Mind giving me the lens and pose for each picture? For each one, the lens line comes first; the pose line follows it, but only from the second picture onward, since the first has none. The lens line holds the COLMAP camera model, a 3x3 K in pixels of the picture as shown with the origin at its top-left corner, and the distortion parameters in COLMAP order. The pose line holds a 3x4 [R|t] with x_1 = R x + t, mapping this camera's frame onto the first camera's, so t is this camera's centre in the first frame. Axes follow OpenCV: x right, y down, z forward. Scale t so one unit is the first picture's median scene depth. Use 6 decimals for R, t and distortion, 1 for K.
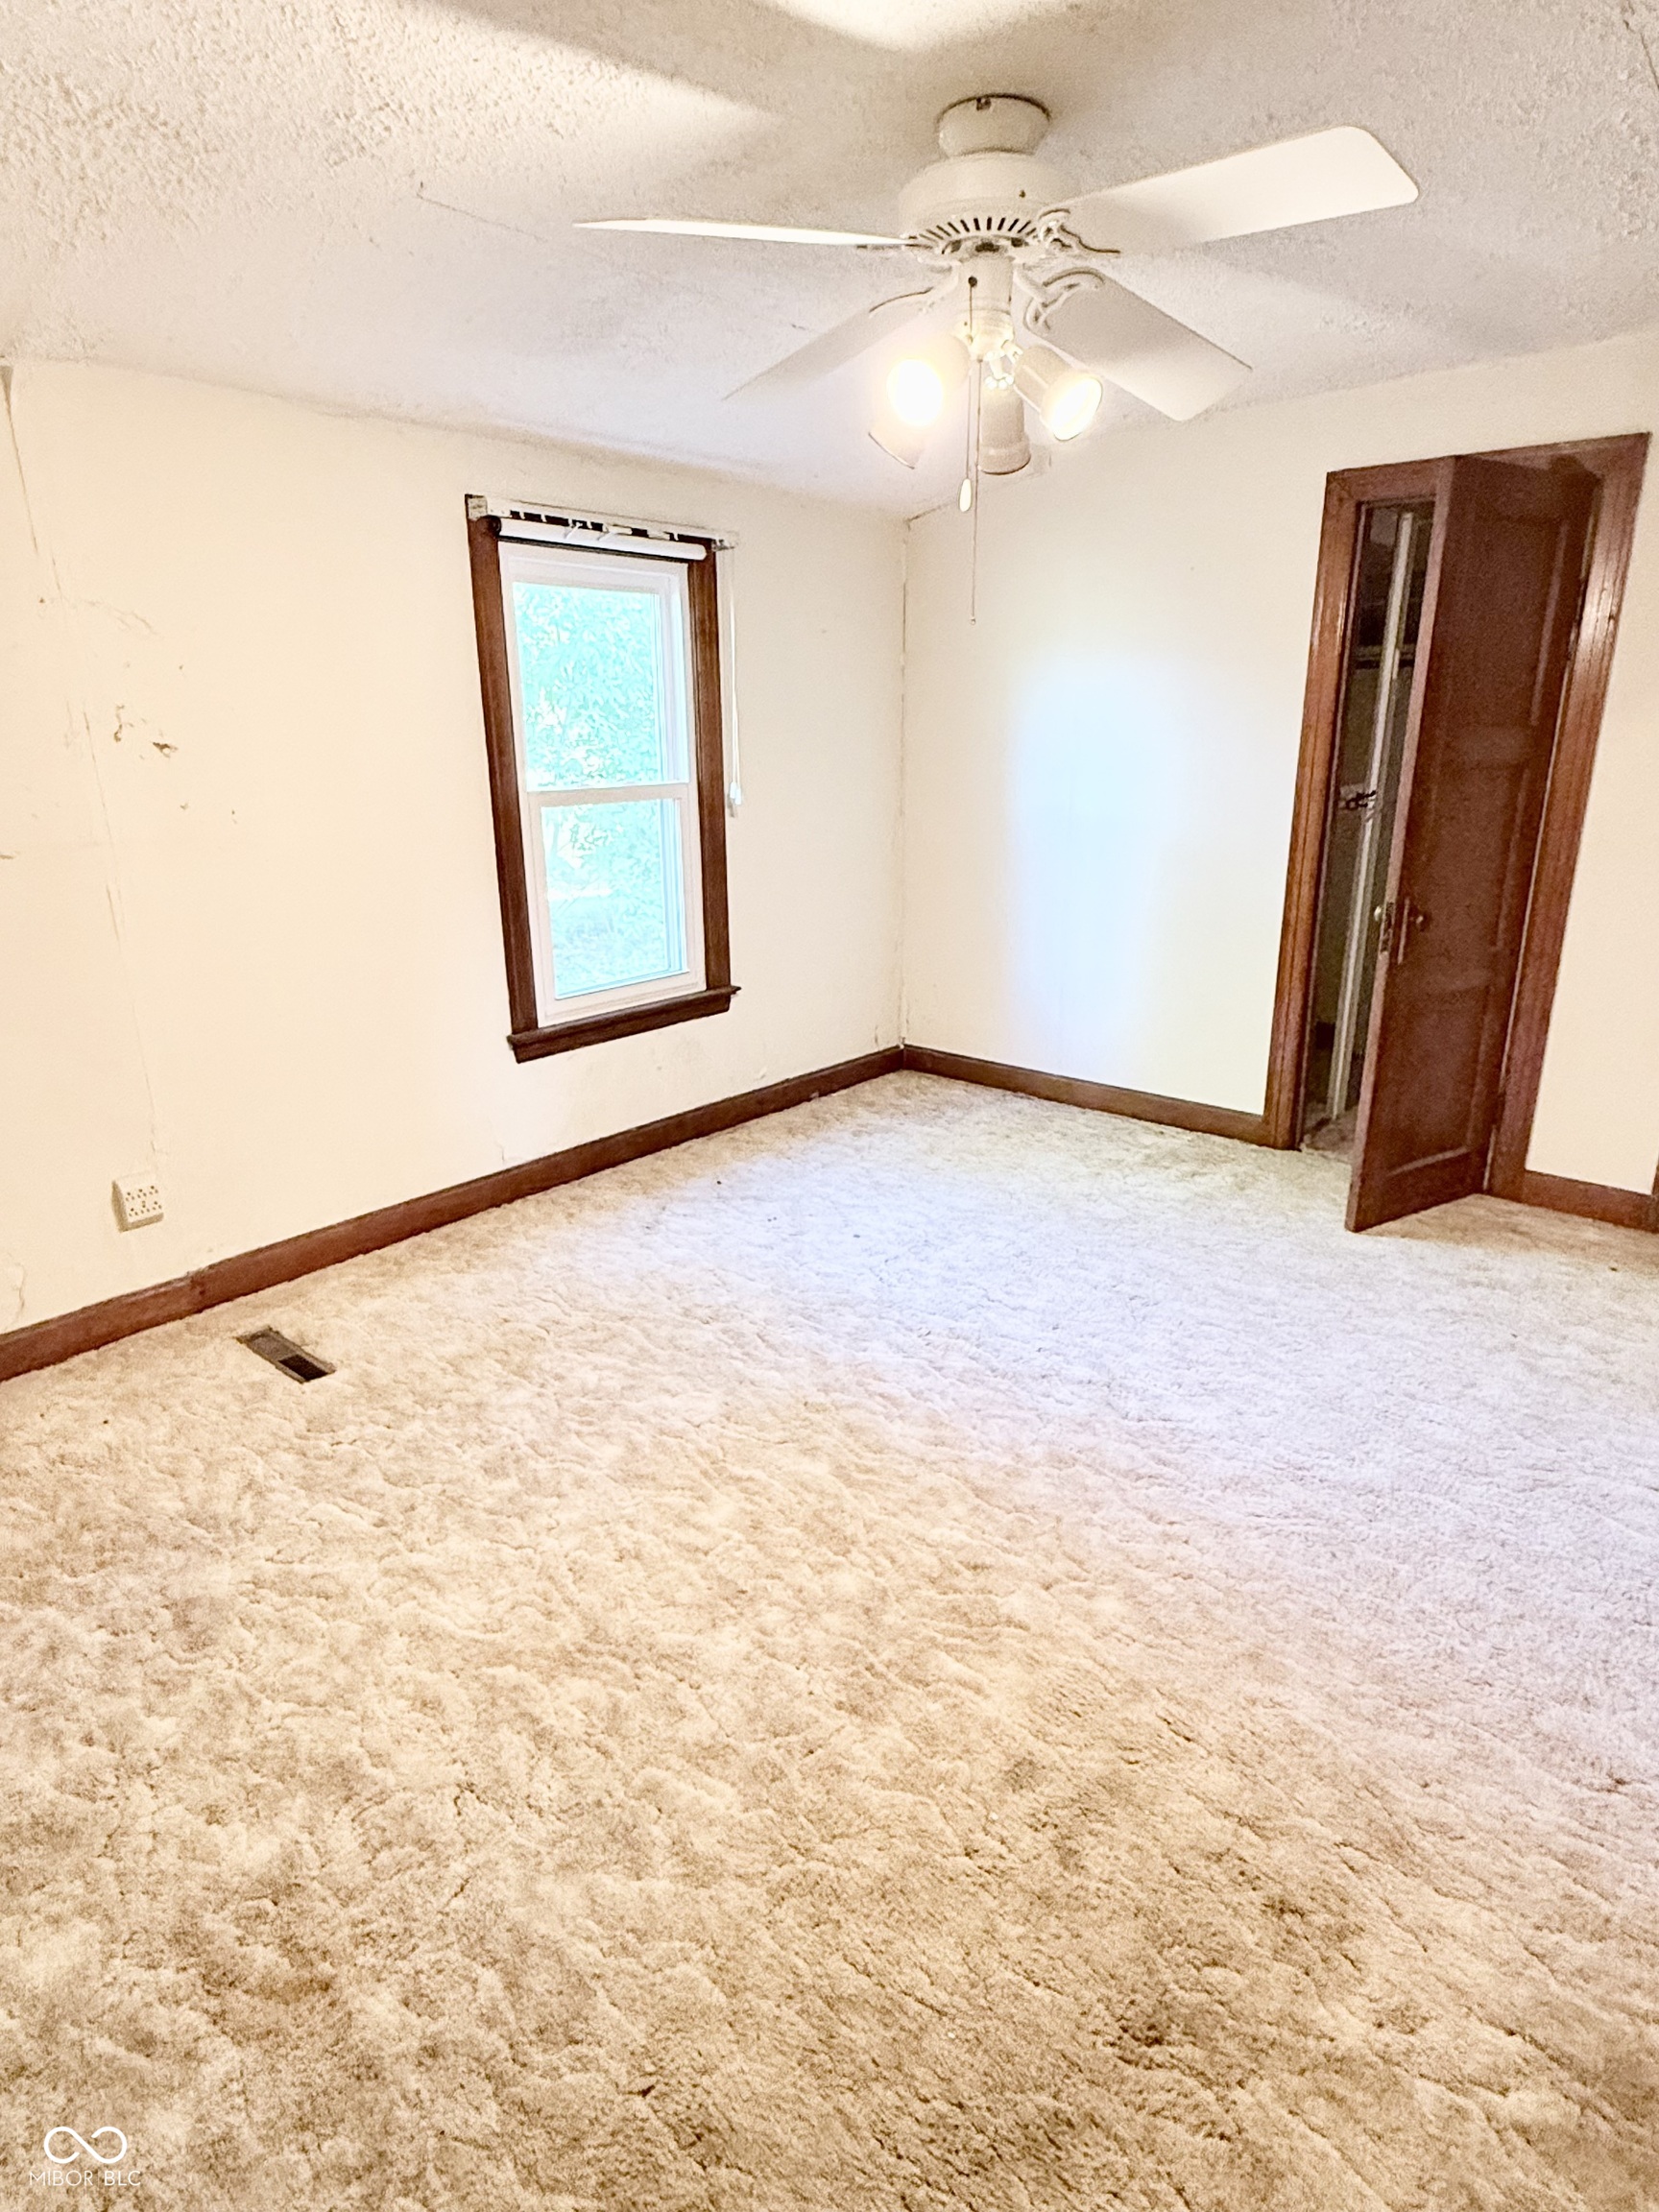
lens RADIAL K [[1226.9, 0, 831.7], [0, 1226.9, 1108.9], [0, 0, 1]] dist [0.006885, -0.001728]
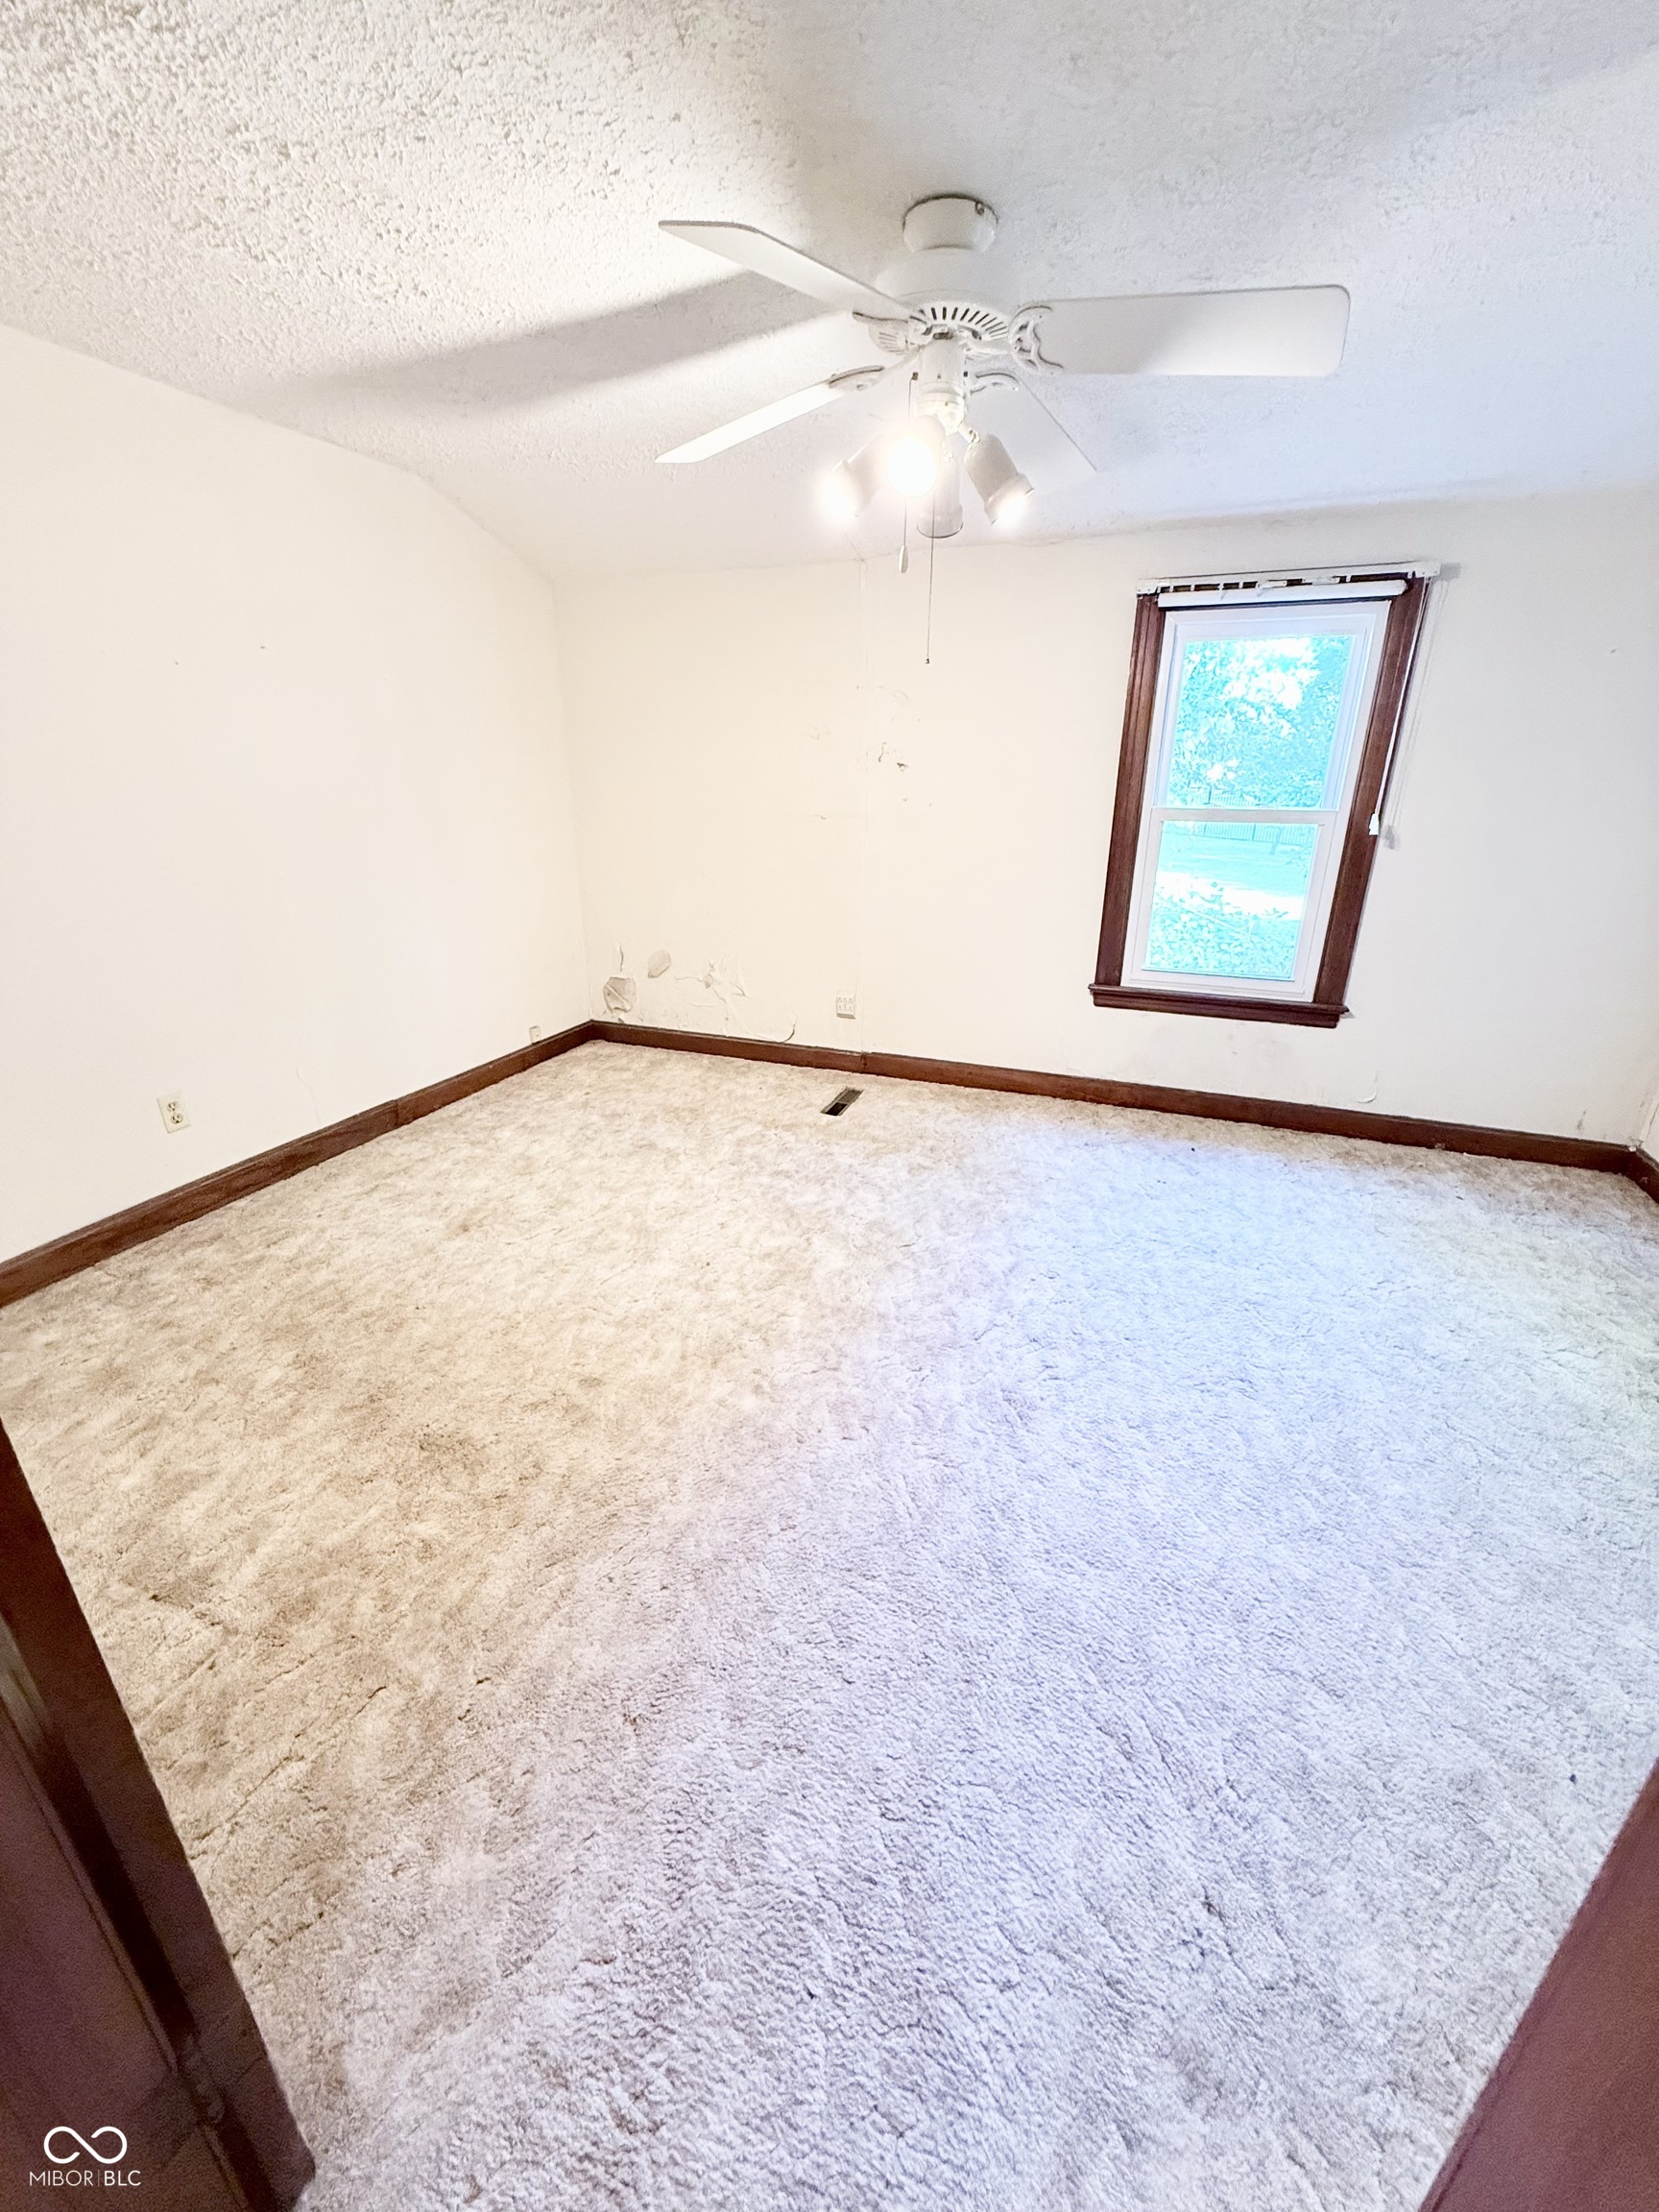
lens RADIAL K [[888.1, 0, 828.9], [0, 888.1, 1104.4], [0, 0, 1]] dist [0.000464, -0.000700]
pose [[0.325490, 0.345305, -0.880239, 0.577555], [-0.293988, 0.921750, 0.252880, -0.101649], [0.898681, 0.176470, 0.401536, 0.356775]]
